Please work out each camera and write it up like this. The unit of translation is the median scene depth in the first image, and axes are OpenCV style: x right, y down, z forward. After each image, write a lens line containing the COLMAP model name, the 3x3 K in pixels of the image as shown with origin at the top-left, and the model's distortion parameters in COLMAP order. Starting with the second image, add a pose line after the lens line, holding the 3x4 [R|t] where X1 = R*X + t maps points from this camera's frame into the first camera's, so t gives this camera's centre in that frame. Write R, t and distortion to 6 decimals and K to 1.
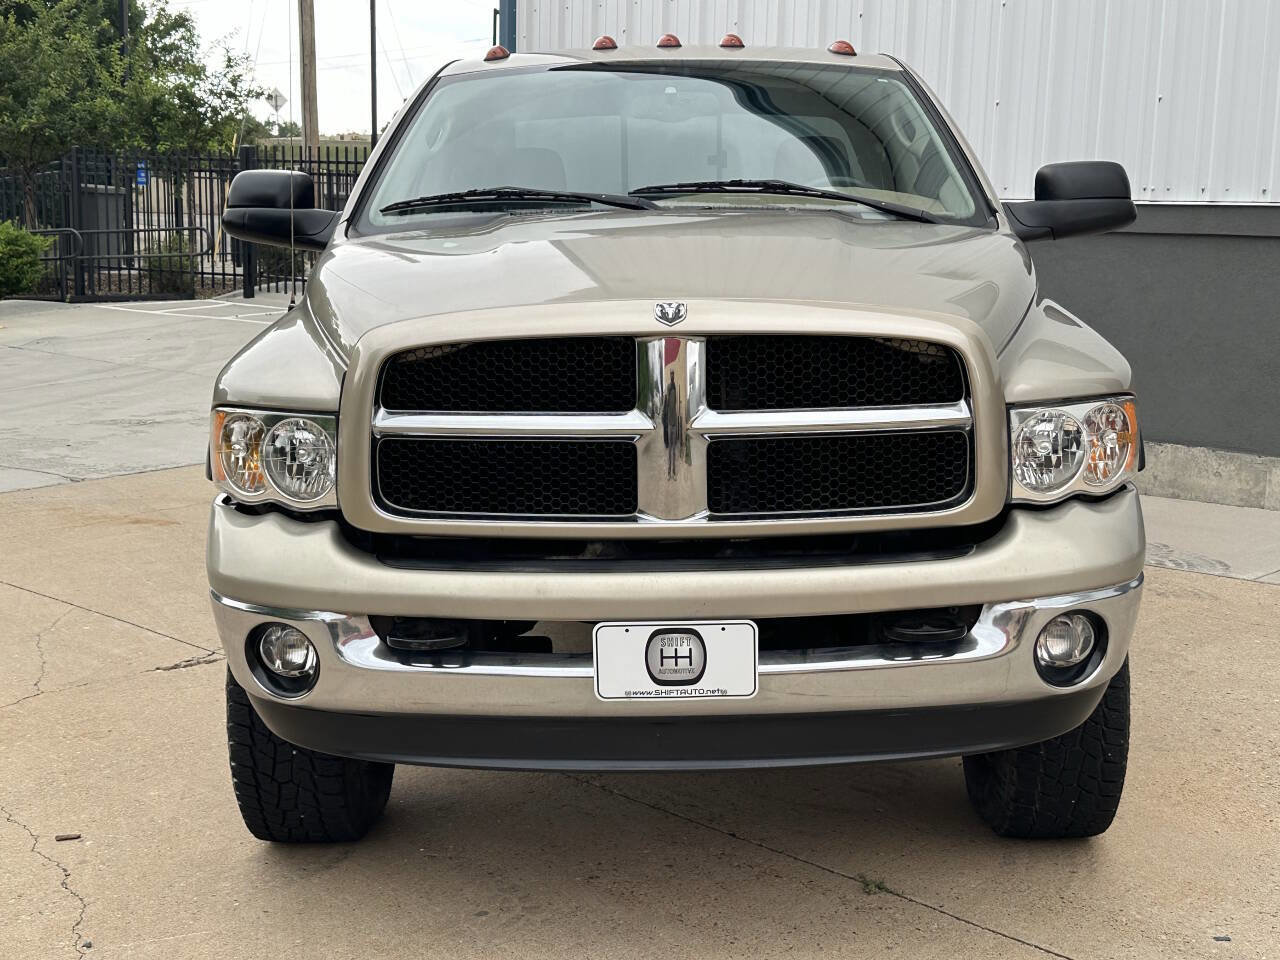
lens RADIAL K [[1705.8, 0, 642.1], [0, 1705.8, 458.6], [0, 0, 1]] dist [0.204878, -0.436882]
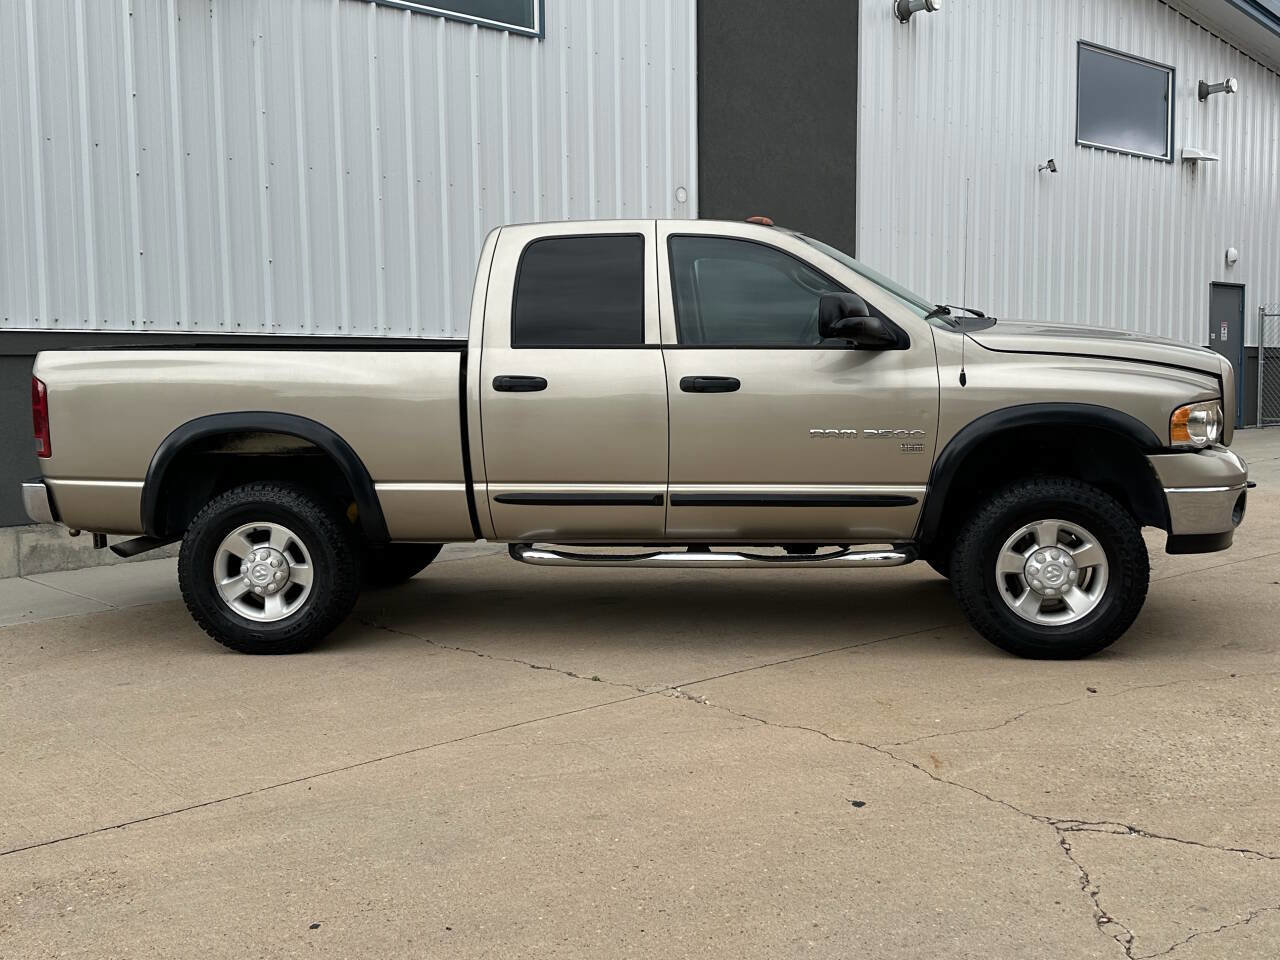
lens RADIAL K [[1375.3, 0, 639.1], [0, 1375.3, 477.5], [0, 0, 1]] dist [0.190477, -0.413136]
pose [[0.079867, -0.095986, 0.992173, -2.144370], [0.164271, 0.983011, 0.081877, -0.205718], [-0.983177, 0.156446, 0.094278, 1.634464]]
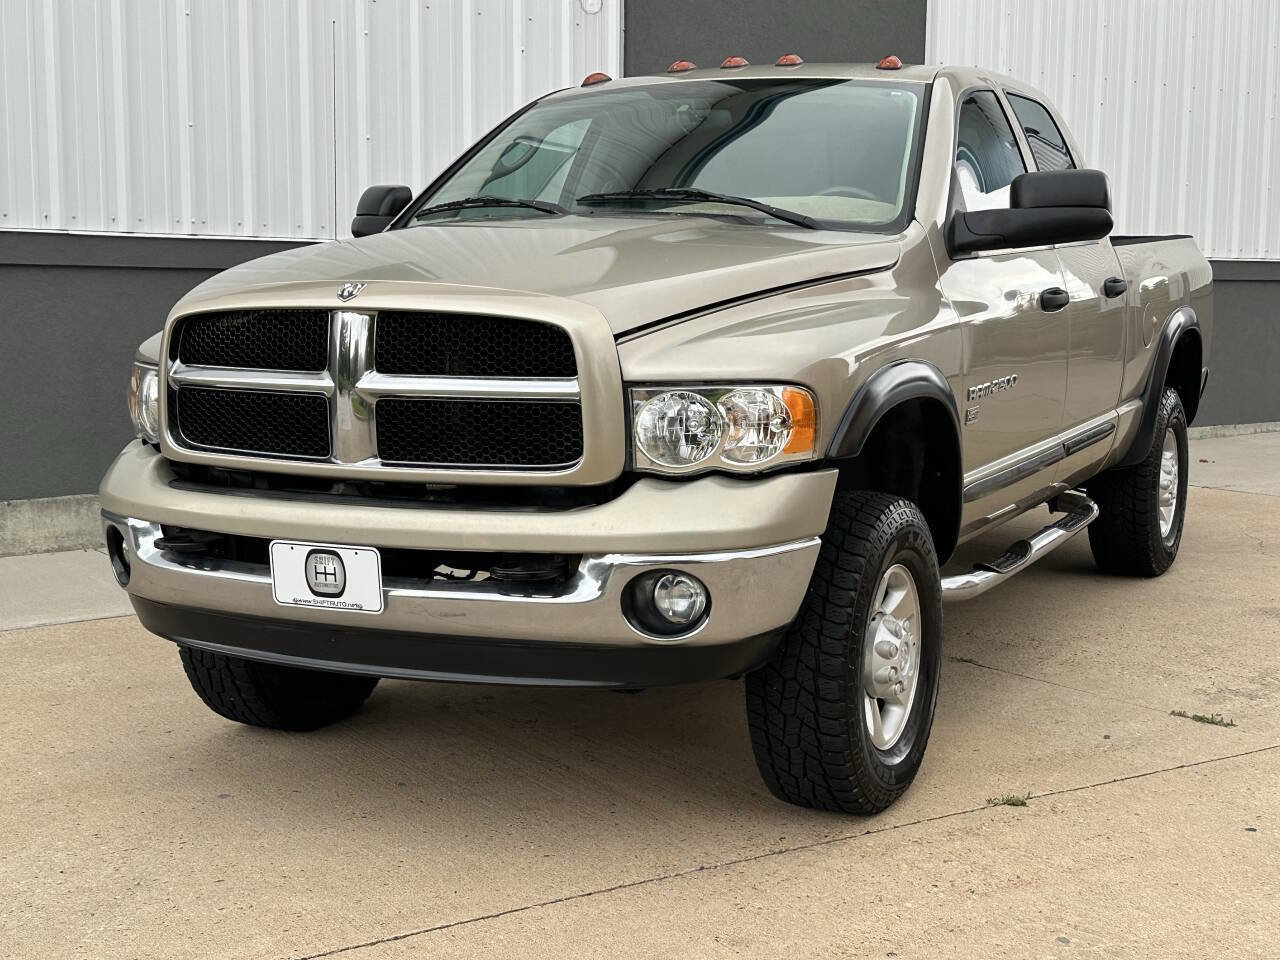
lens RADIAL K [[1780.1, 0, 638.5], [0, 1780.1, 477.6], [0, 0, 1]] dist [0.202118, -0.389488]
pose [[0.899459, 0.068068, -0.431671, 0.740529], [-0.072711, 0.997336, 0.005759, 0.023657], [0.430913, 0.026208, 0.902013, -0.053963]]
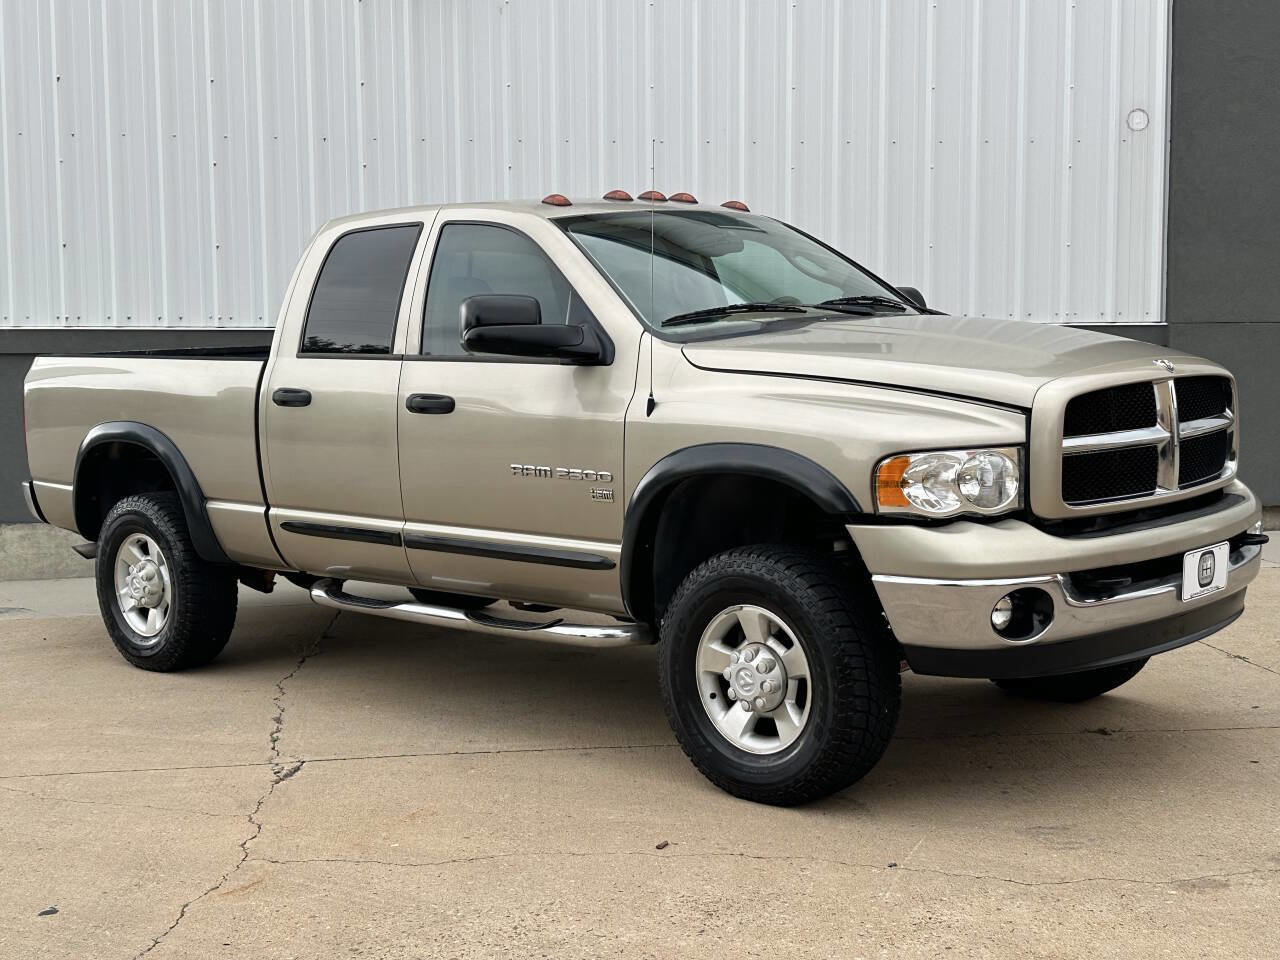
lens RADIAL K [[1705.8, 0, 642.1], [0, 1705.8, 458.6], [0, 0, 1]] dist [0.204878, -0.436882]
pose [[0.670878, -0.072455, 0.738020, -1.534646], [0.134522, 0.990594, -0.025033, -0.021290], [-0.729264, 0.116074, 0.674315, 0.241228]]
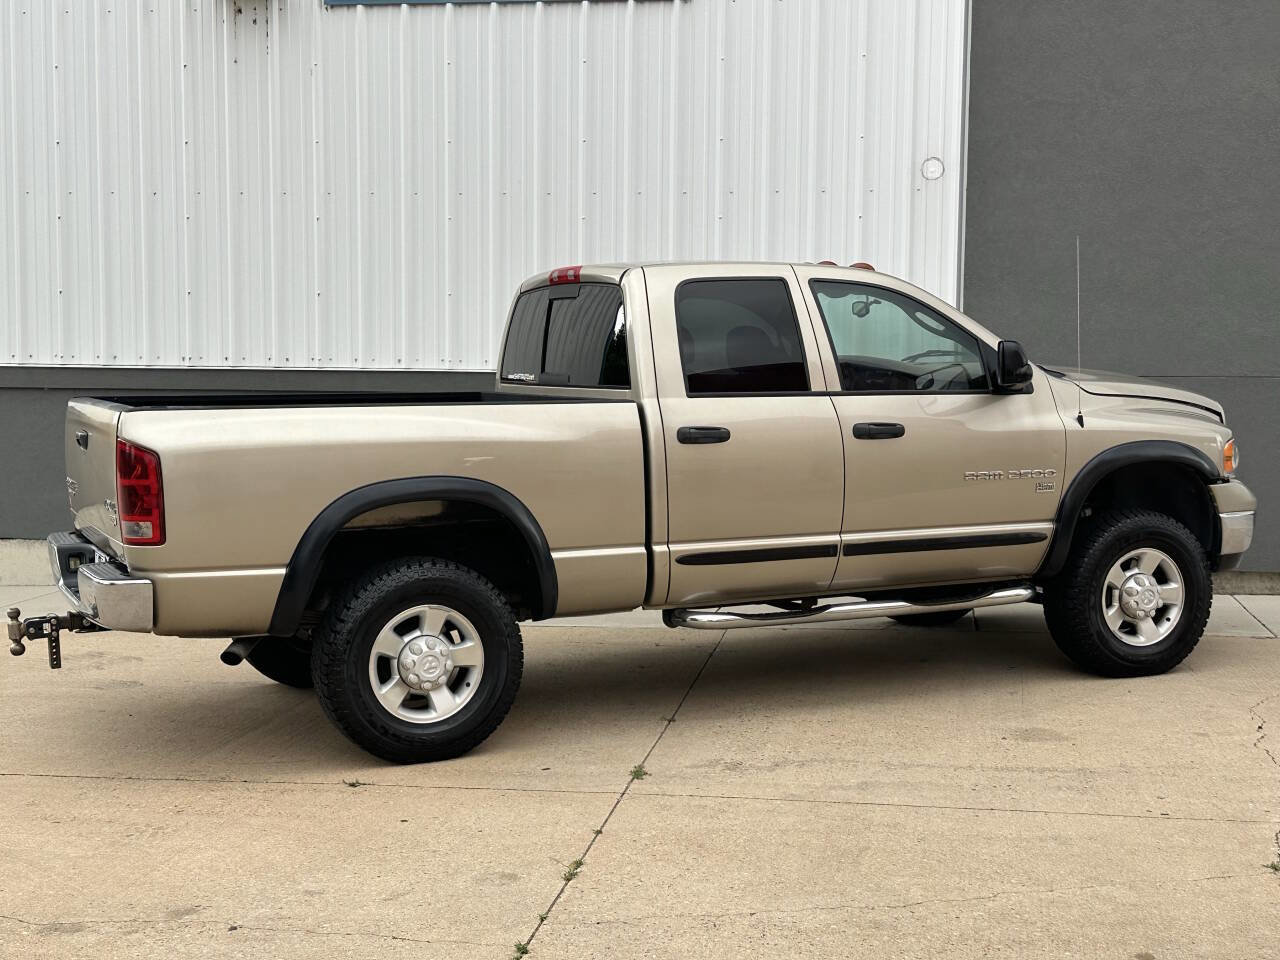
lens RADIAL K [[1733.9, 0, 644.2], [0, 1733.9, 480.3], [0, 0, 1]] dist [0.220174, -0.499995]
pose [[0.339653, 0.082979, -0.936883, 2.383401], [-0.123383, 0.991424, 0.043079, -0.211502], [0.932423, 0.100963, 0.346978, 0.917209]]
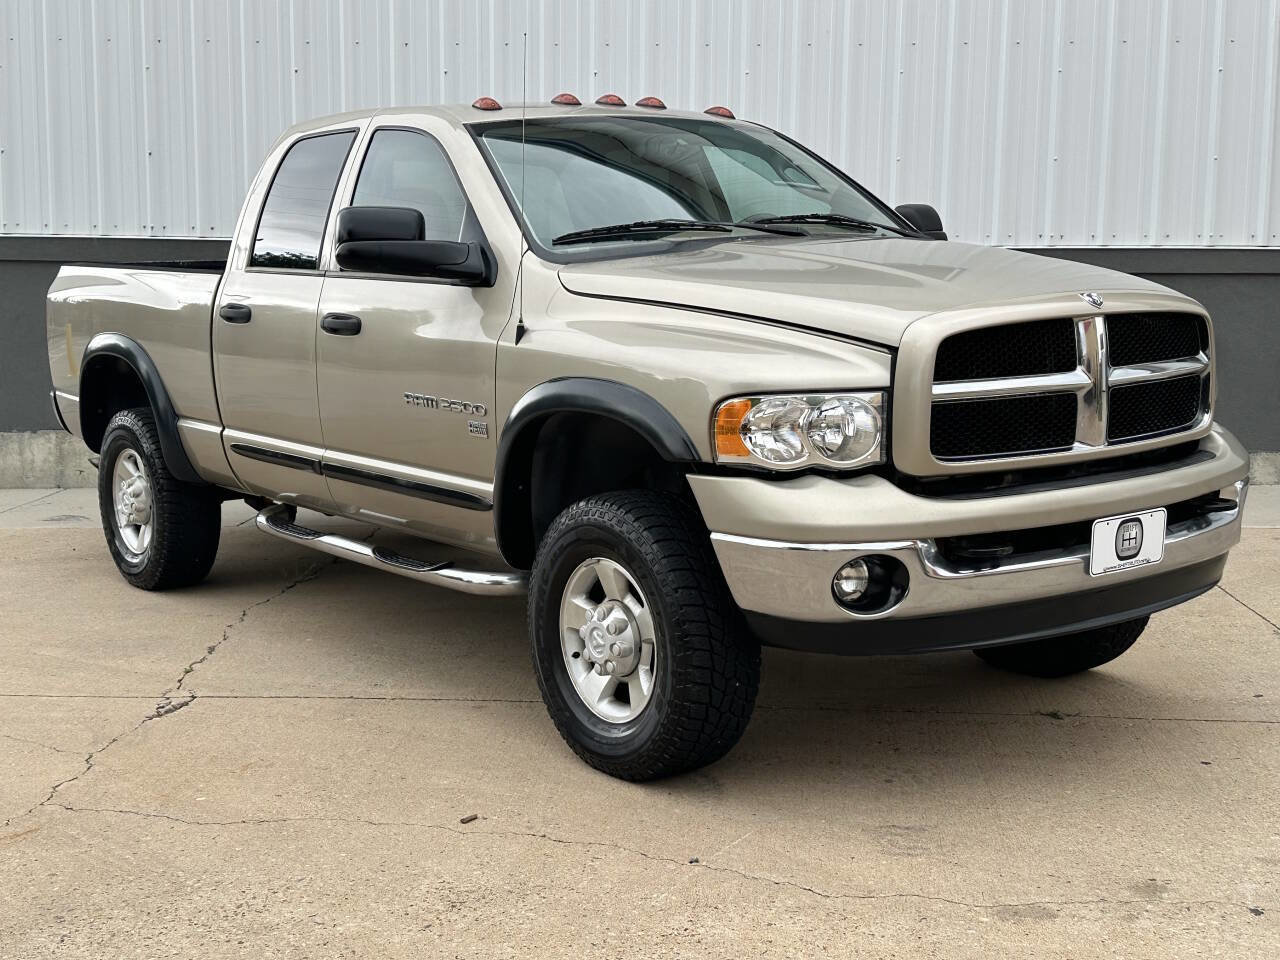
lens RADIAL K [[1705.8, 0, 642.1], [0, 1705.8, 458.6], [0, 0, 1]] dist [0.204878, -0.436882]
pose [[0.786215, -0.081752, 0.612522, -1.138219], [0.100967, 0.994885, 0.003187, 0.003484], [-0.609649, 0.059339, 0.790447, 0.100447]]
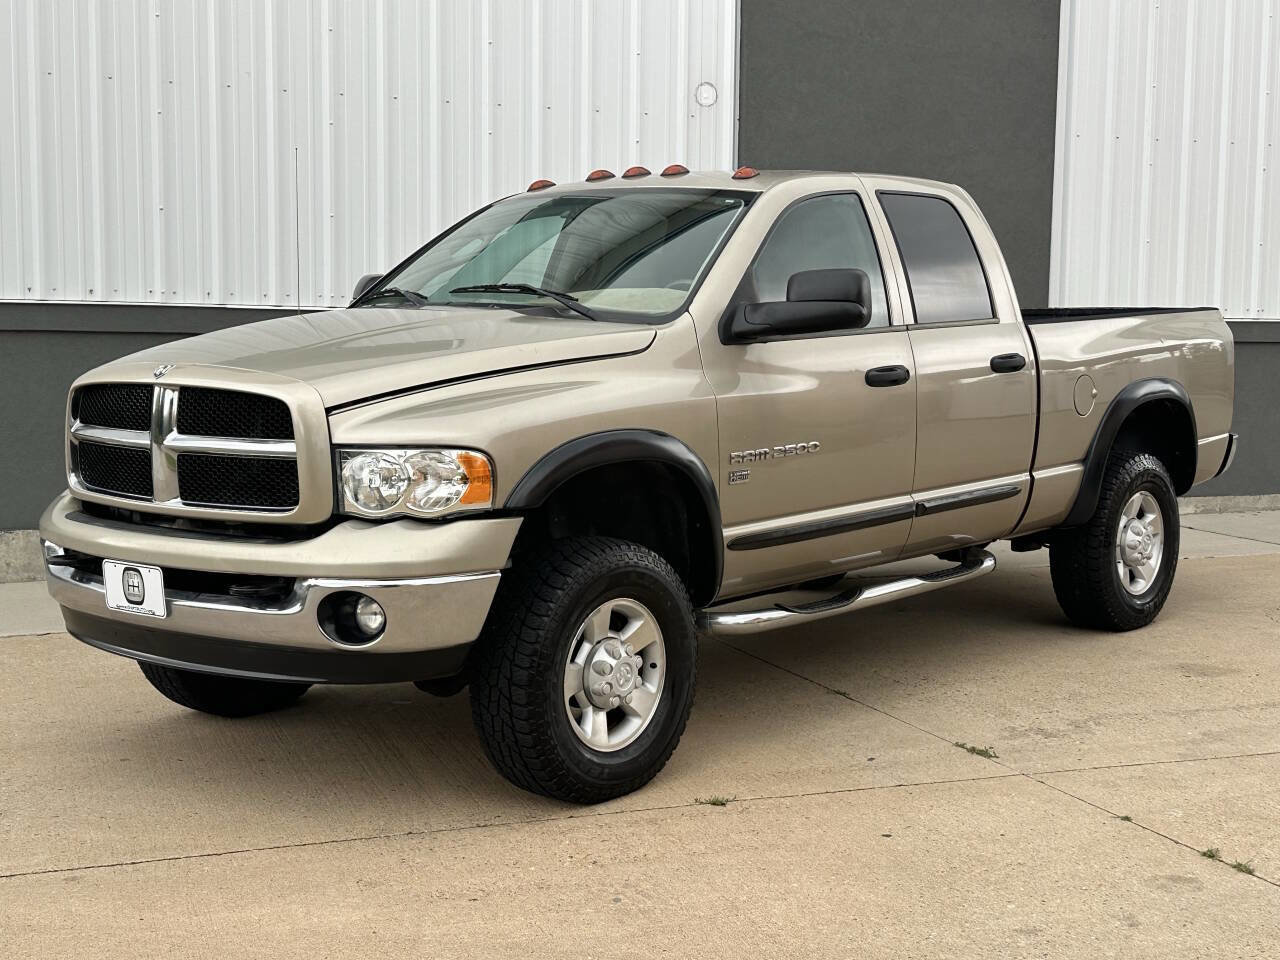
lens RADIAL K [[1780.1, 0, 638.5], [0, 1780.1, 477.6], [0, 0, 1]] dist [0.202118, -0.389488]
pose [[0.765007, 0.078018, -0.639279, 1.395578], [-0.099182, 0.995065, 0.002750, -0.034338], [0.636339, 0.061301, 0.768970, 0.002439]]
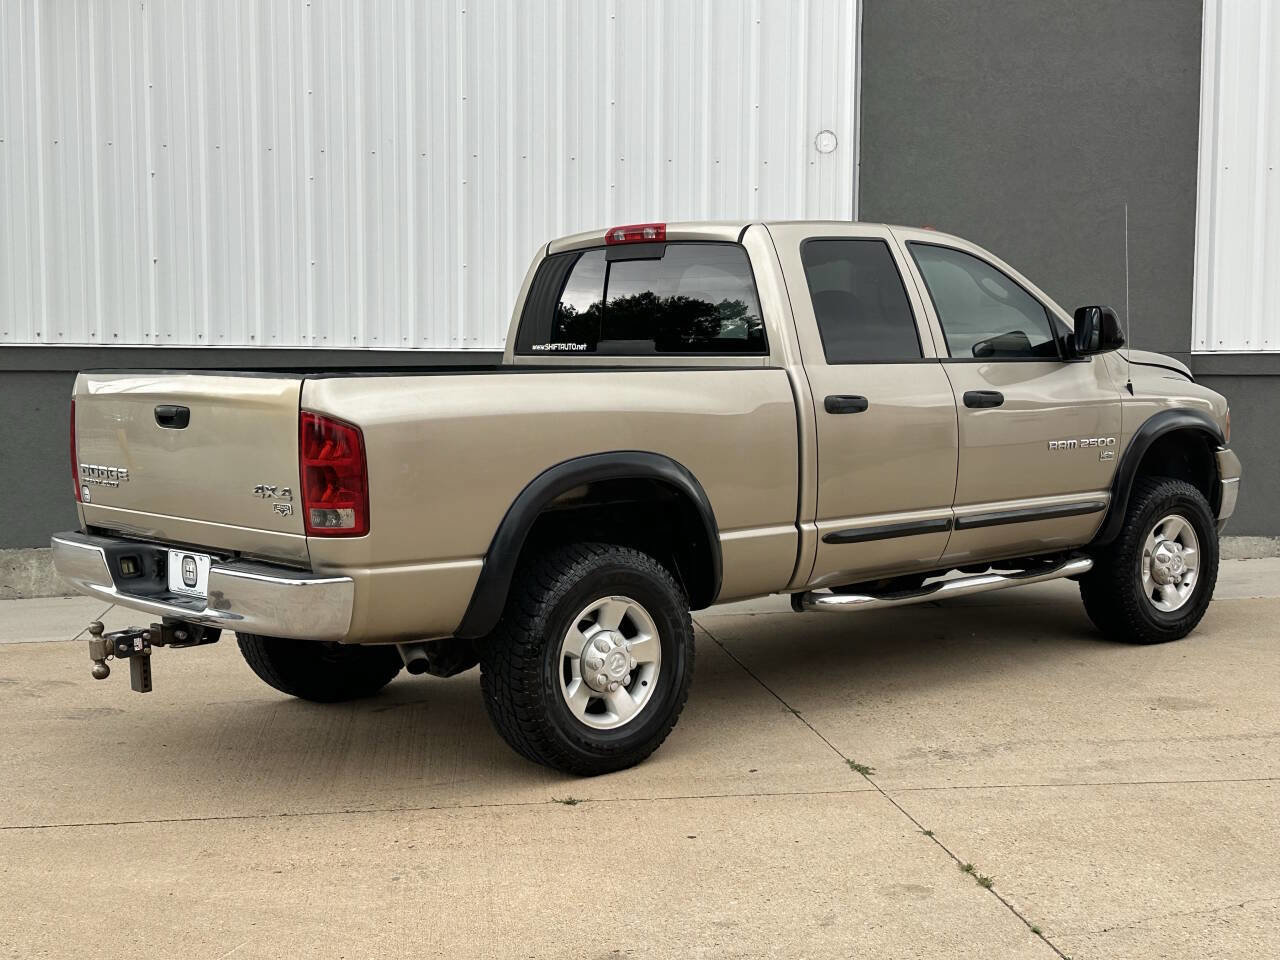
lens RADIAL K [[1737.8, 0, 641.7], [0, 1737.8, 484.0], [0, 0, 1]] dist [0.209406, -0.443101]
pose [[0.601592, 0.074668, -0.795306, 1.838977], [-0.108150, 0.994068, 0.011522, -0.084975], [0.791448, 0.079081, 0.606099, 0.302303]]
